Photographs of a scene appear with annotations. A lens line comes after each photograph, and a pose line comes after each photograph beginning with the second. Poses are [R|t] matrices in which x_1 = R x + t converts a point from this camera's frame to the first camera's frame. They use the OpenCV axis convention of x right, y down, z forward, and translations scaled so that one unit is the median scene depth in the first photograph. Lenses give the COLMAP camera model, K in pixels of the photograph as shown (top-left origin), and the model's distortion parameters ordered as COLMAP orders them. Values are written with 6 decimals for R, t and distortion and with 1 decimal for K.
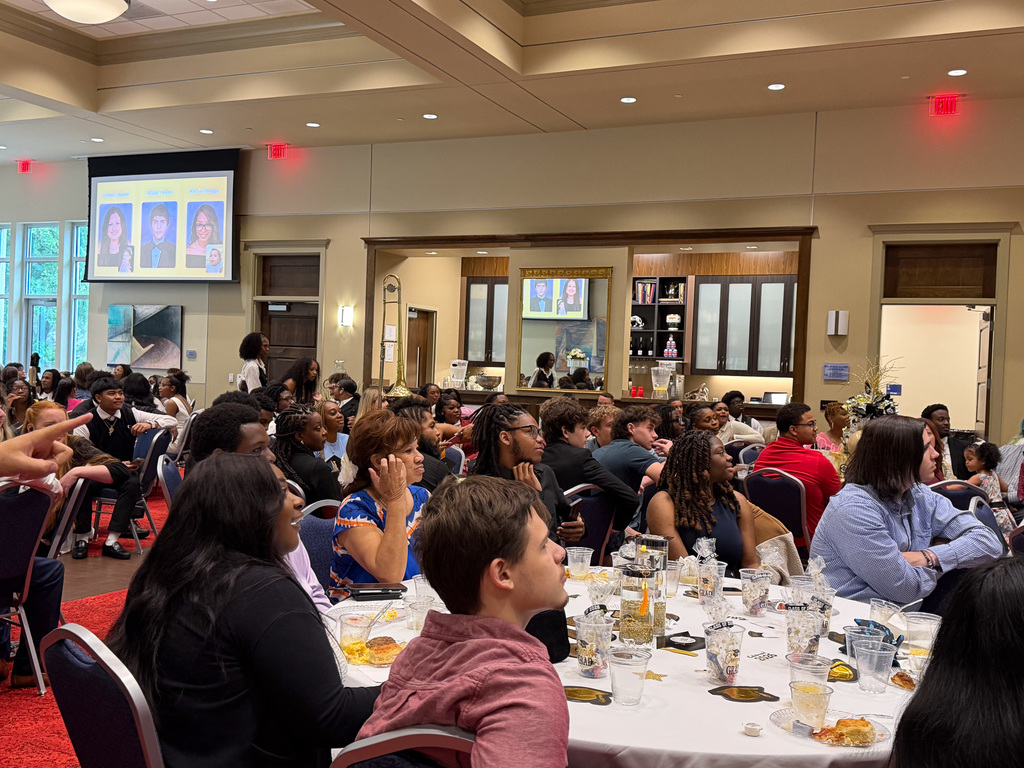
lens RADIAL K [[1087.0, 0, 506.6], [0, 1087.0, 384.9], [0, 0, 1]] dist [0.059227, 0.000000]
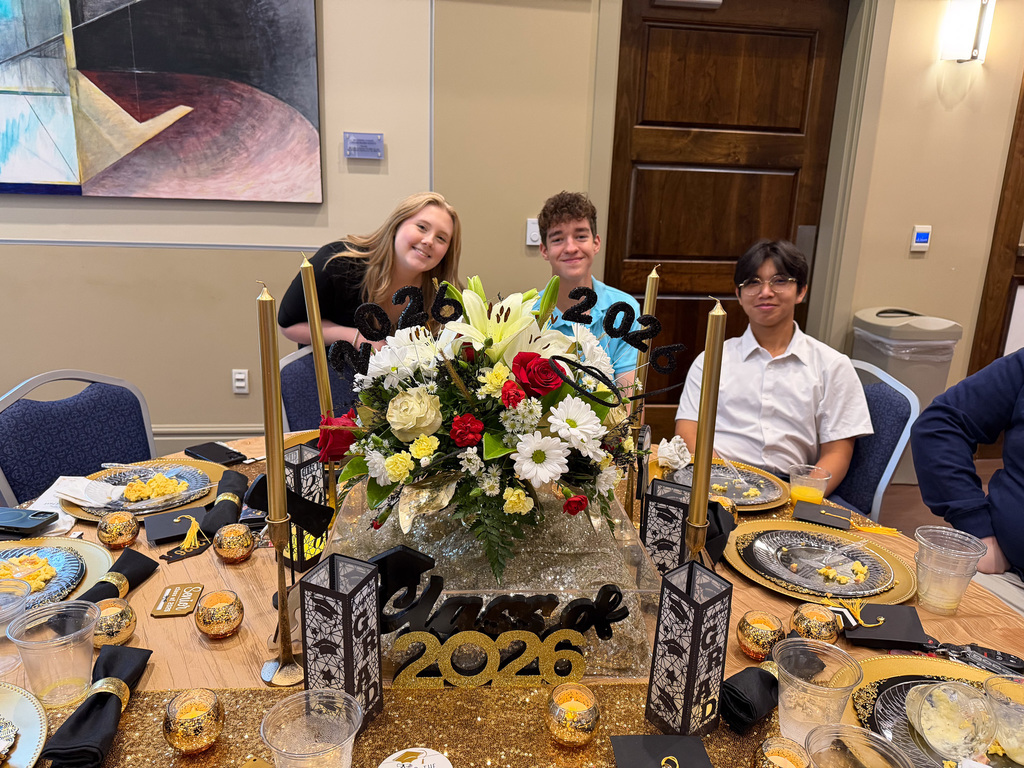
lens RADIAL K [[706.5, 0, 510.0], [0, 706.5, 384.4], [0, 0, 1]] dist [0.018000, -0.047180]
pose [[0.845328, -0.145436, 0.514071, -0.358268], [0.011181, 0.966839, 0.255144, -0.015062], [-0.534131, -0.209932, 0.818922, 0.814784]]
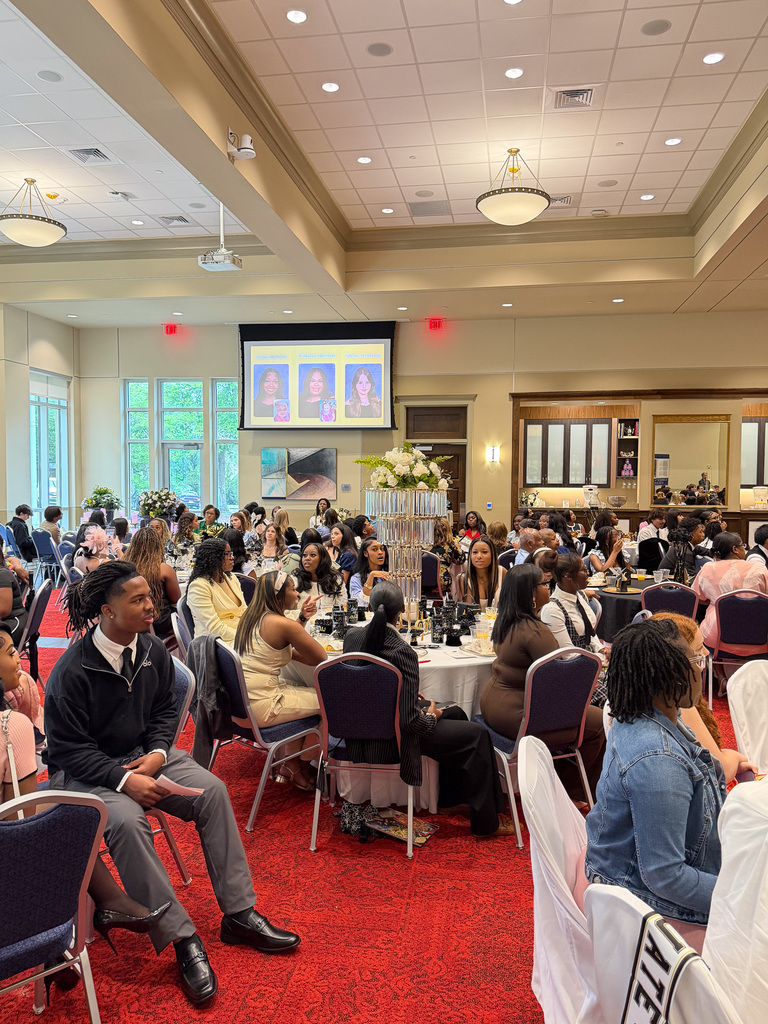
lens RADIAL K [[768.8, 0, 387.5], [0, 768.8, 507.8], [0, 0, 1]] dist [0.047620, -0.021883]
pose [[0.947171, -0.042708, 0.317871, -0.519859], [0.036607, 0.999013, 0.025145, -0.024718], [-0.318632, -0.012180, 0.947800, 0.159095]]
